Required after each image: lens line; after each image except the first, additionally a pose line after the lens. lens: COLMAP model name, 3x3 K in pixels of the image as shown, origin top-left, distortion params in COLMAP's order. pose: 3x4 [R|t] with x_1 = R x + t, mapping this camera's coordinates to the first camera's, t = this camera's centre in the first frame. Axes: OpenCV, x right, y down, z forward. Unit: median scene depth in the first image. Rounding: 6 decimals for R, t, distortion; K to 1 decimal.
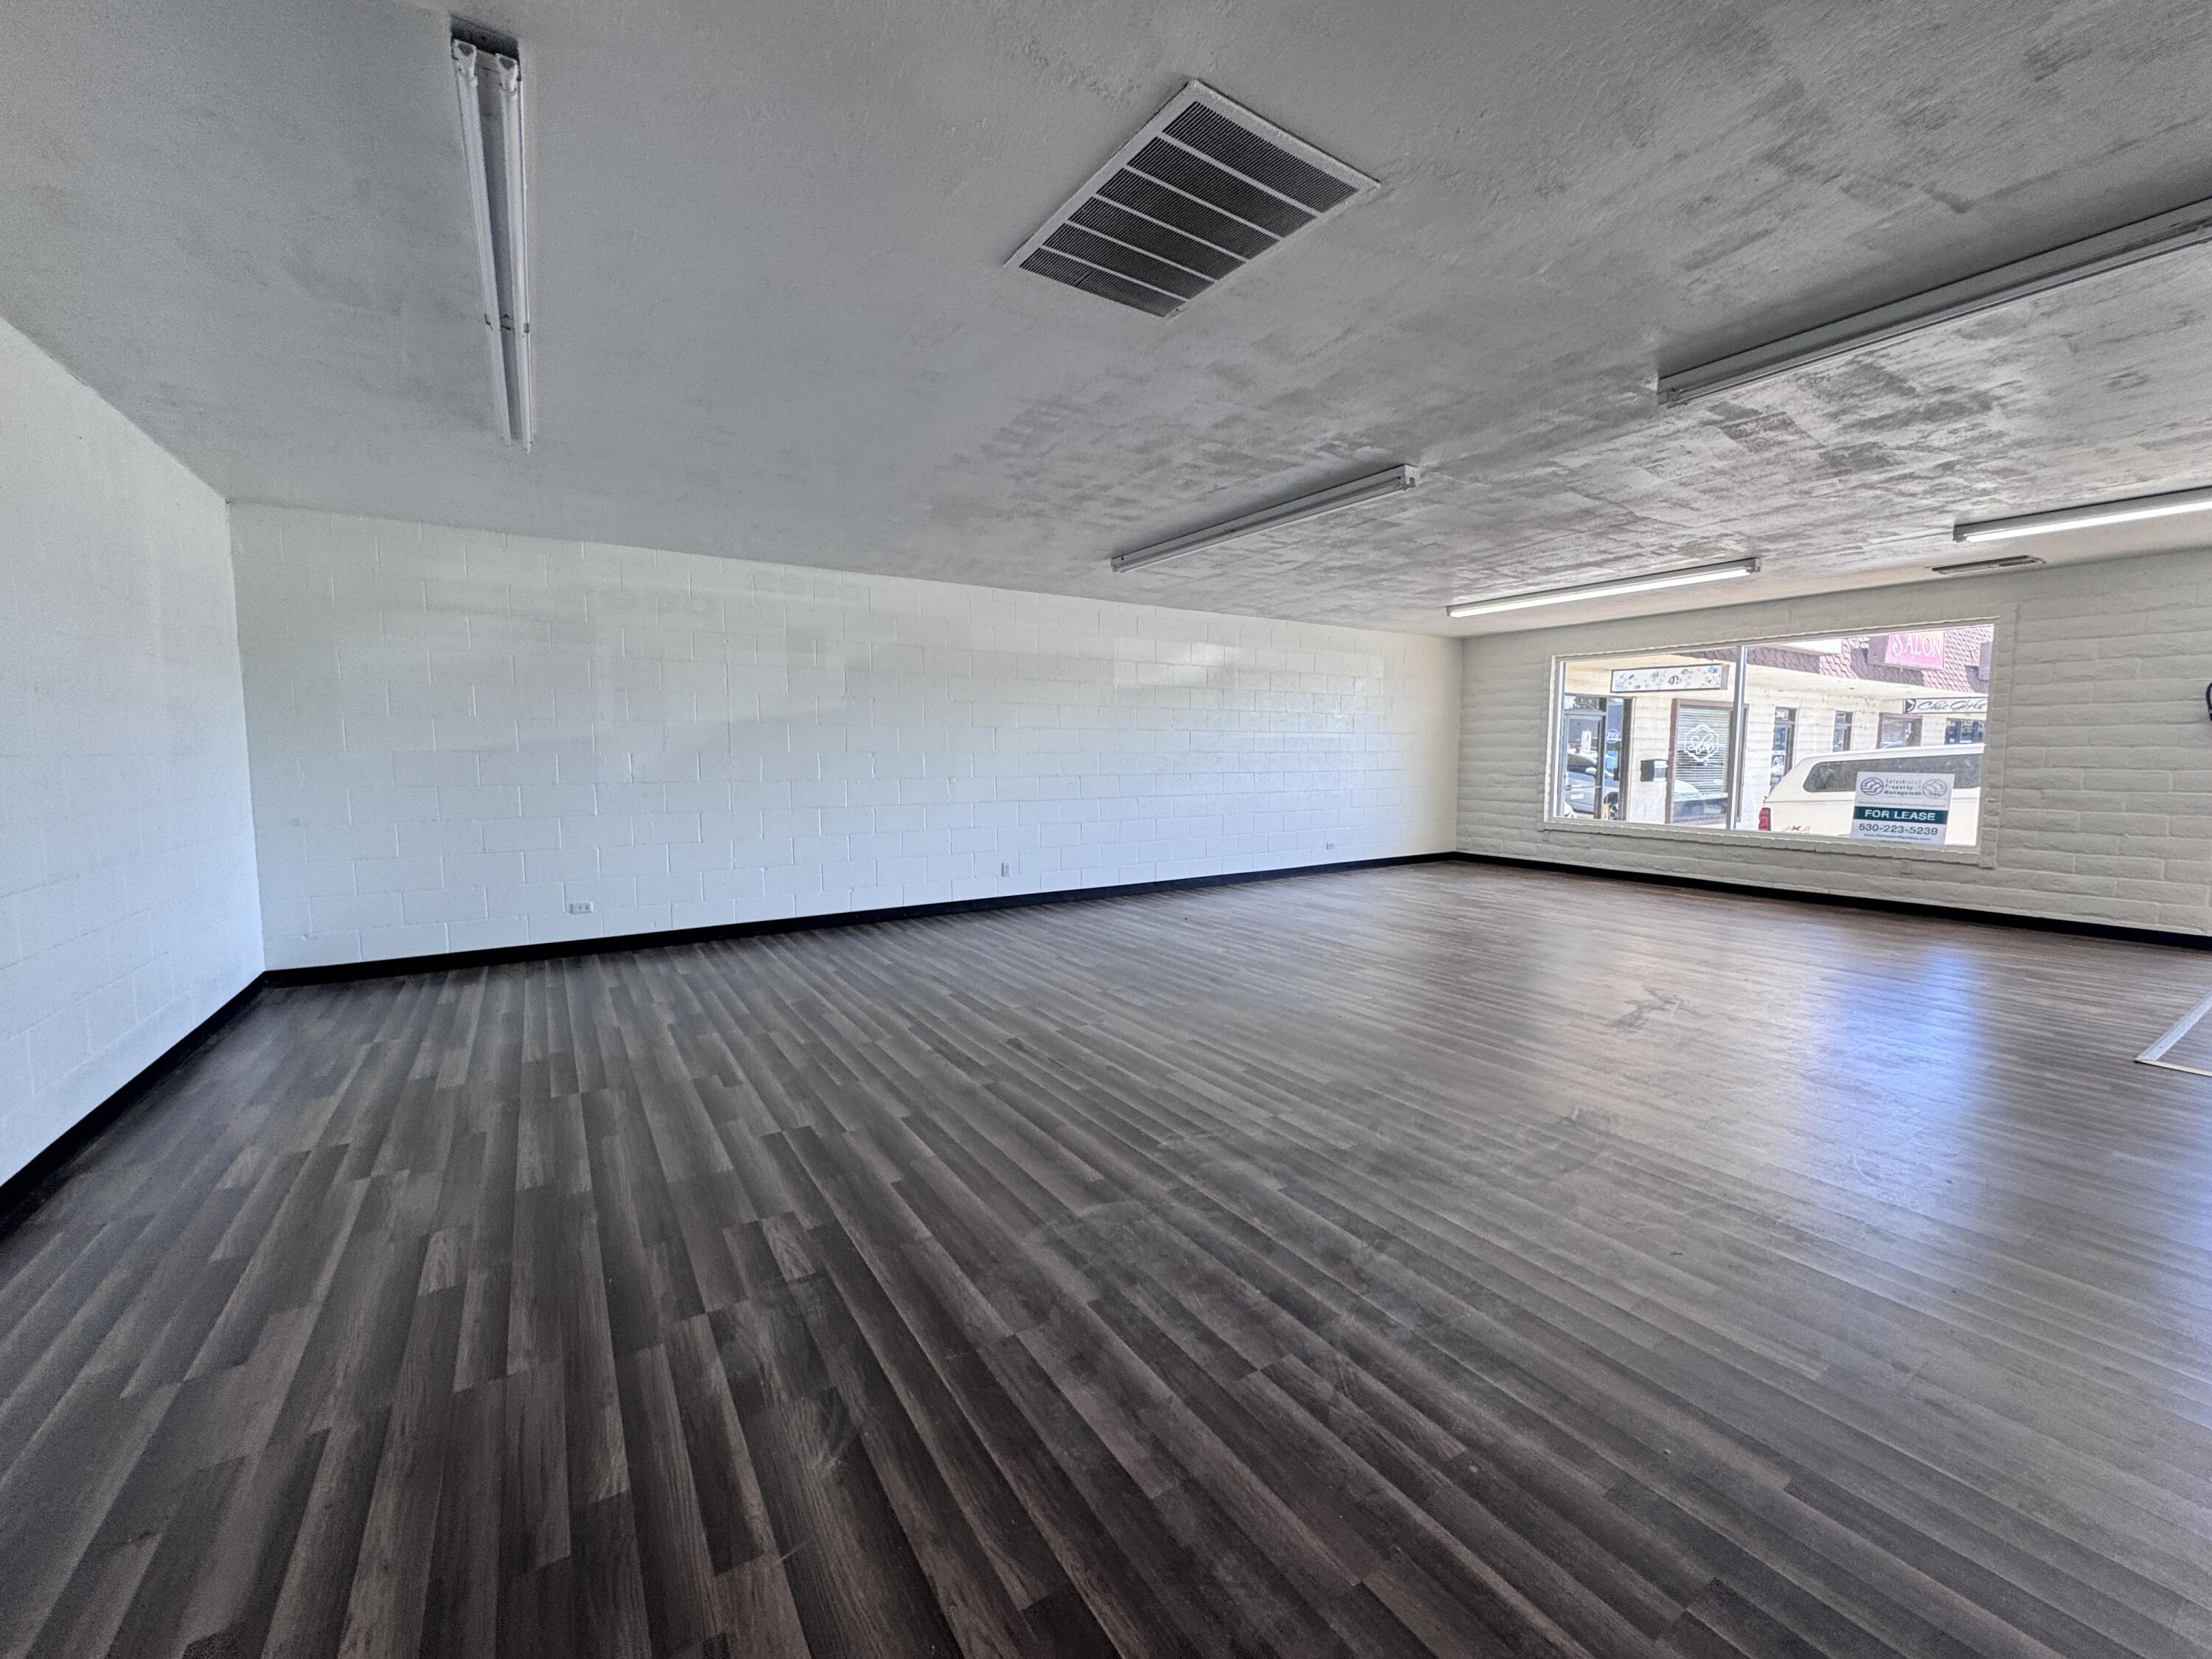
lens RADIAL K [[878.9, 0, 1129.9], [0, 878.9, 853.2], [0, 0, 1]] dist [-0.003745, 0.000890]
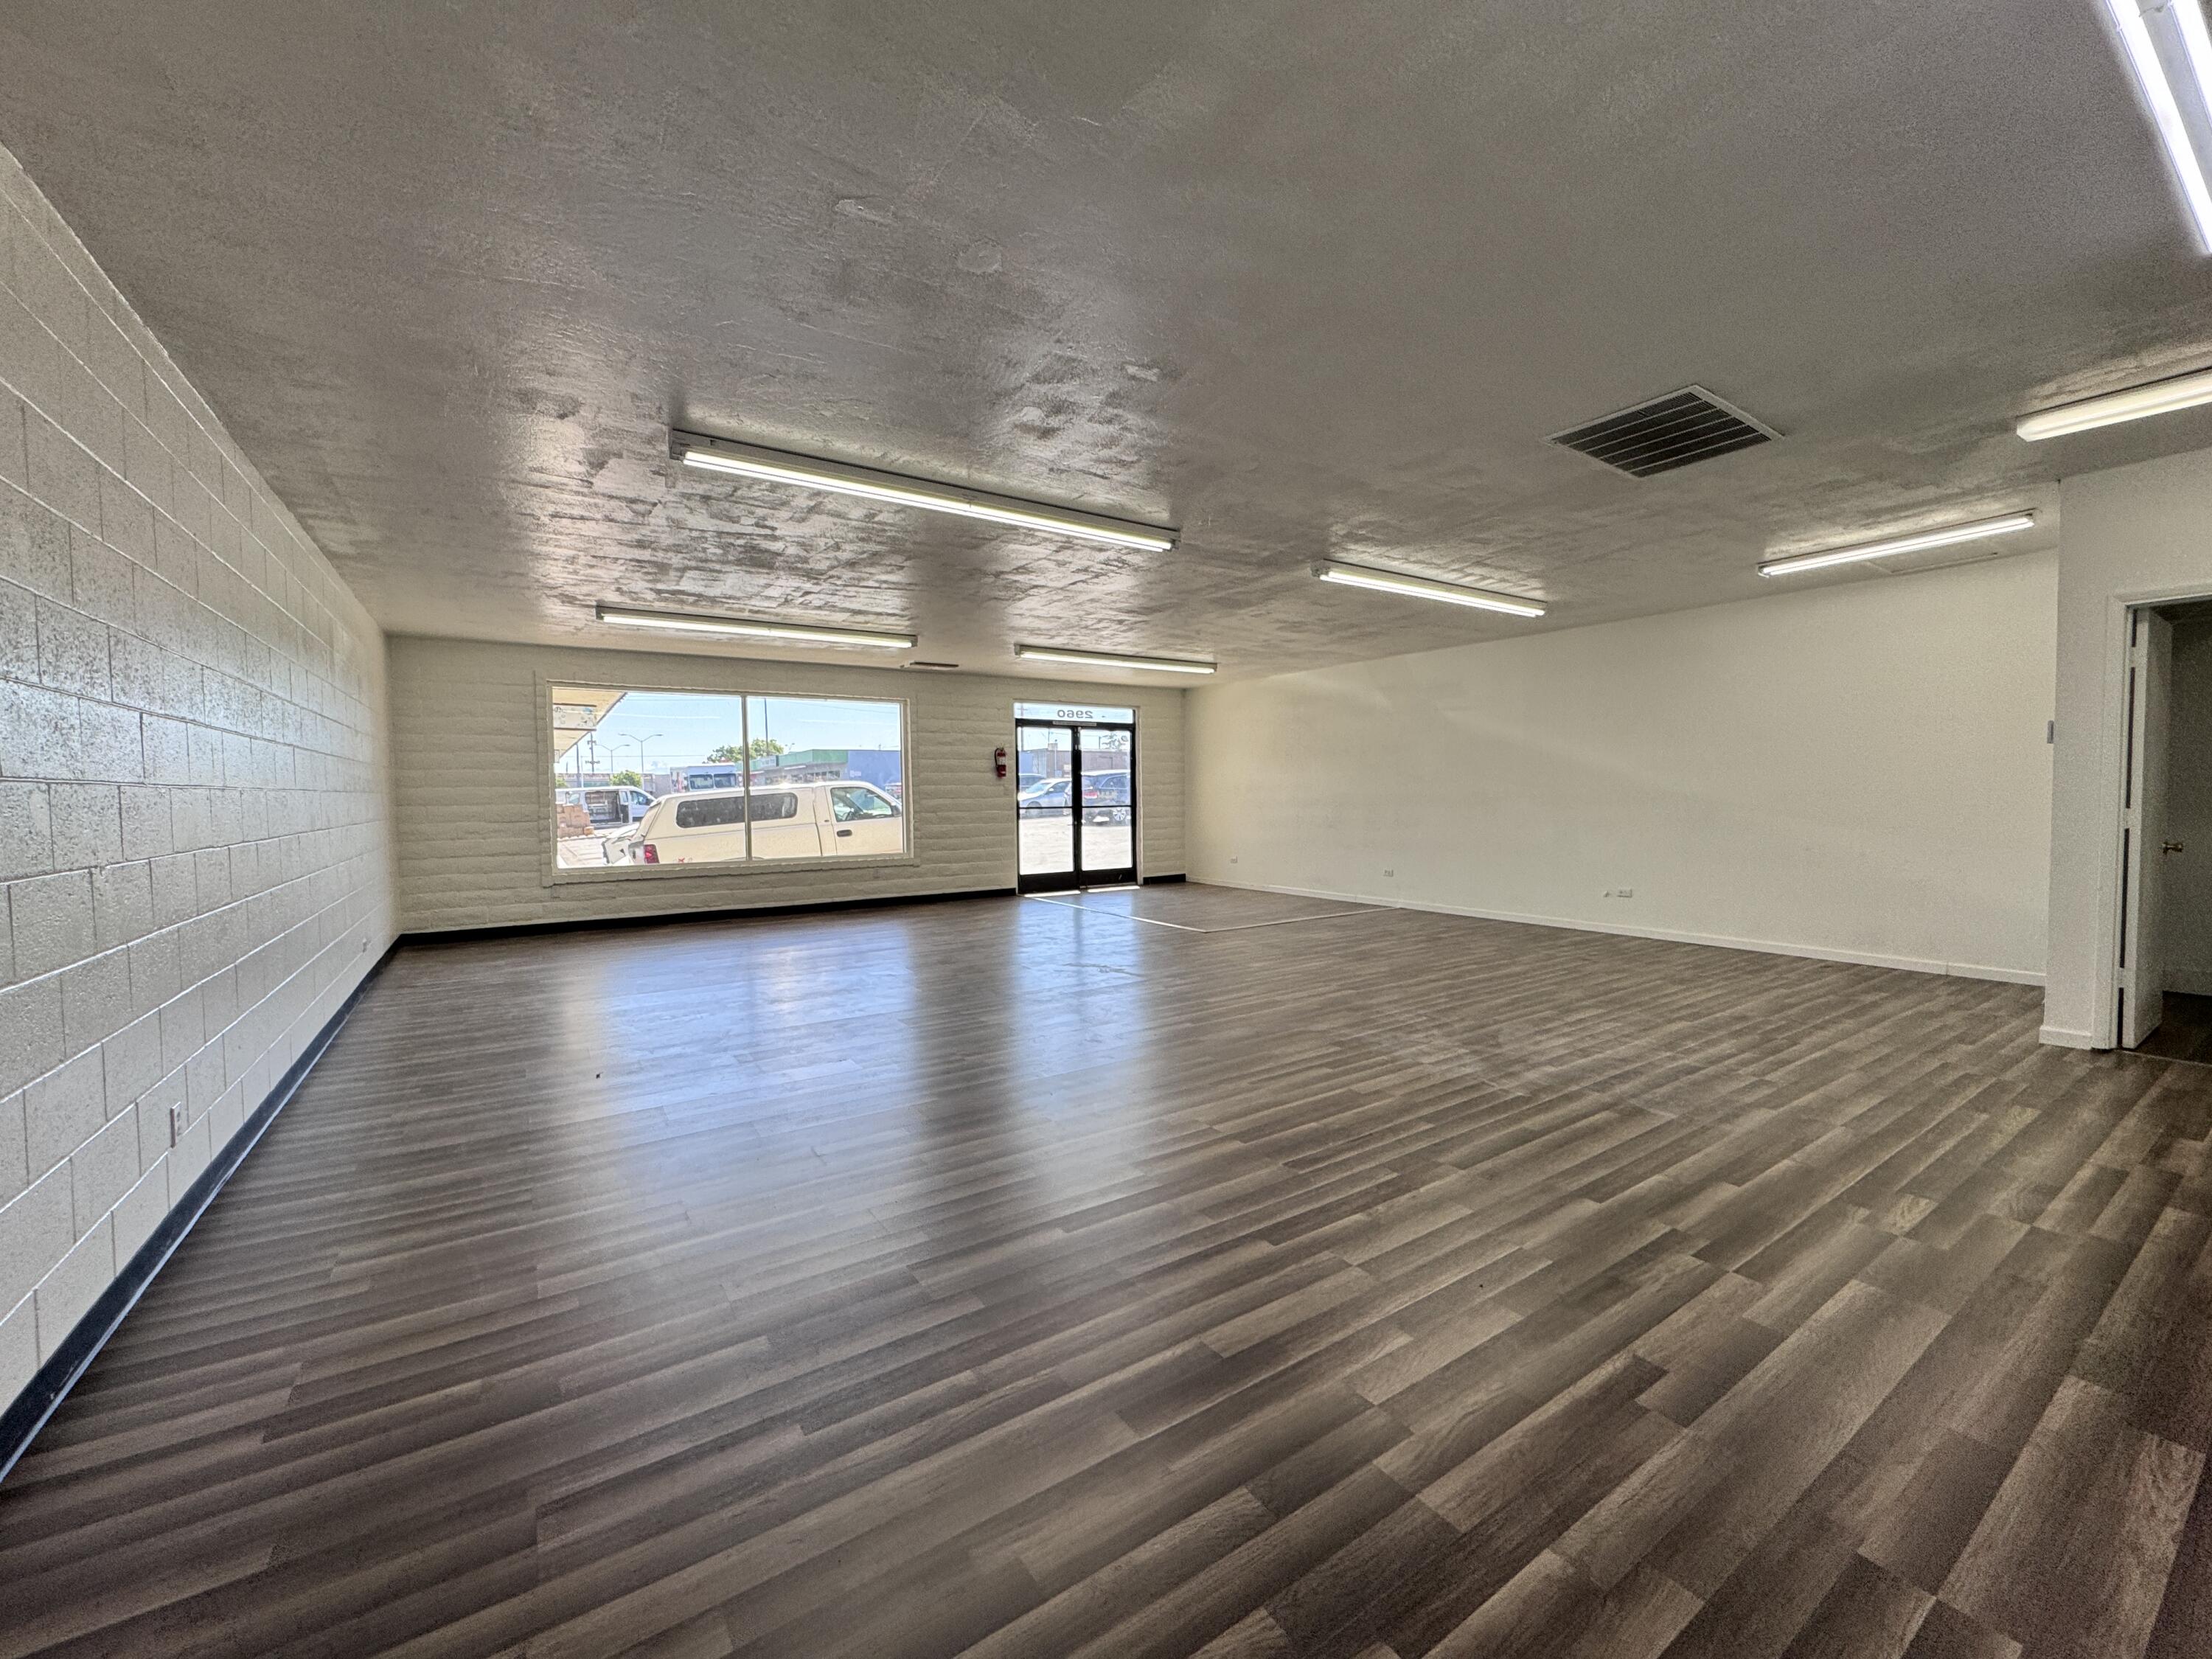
lens RADIAL K [[878.9, 0, 1087.1], [0, 878.9, 850.3], [0, 0, 1]] dist [-0.003745, 0.000890]
pose [[0.008463, -0.066504, 0.997750, -1.151877], [0.127041, 0.989772, 0.064895, -0.157184], [-0.991861, 0.126206, 0.016825, 1.529769]]
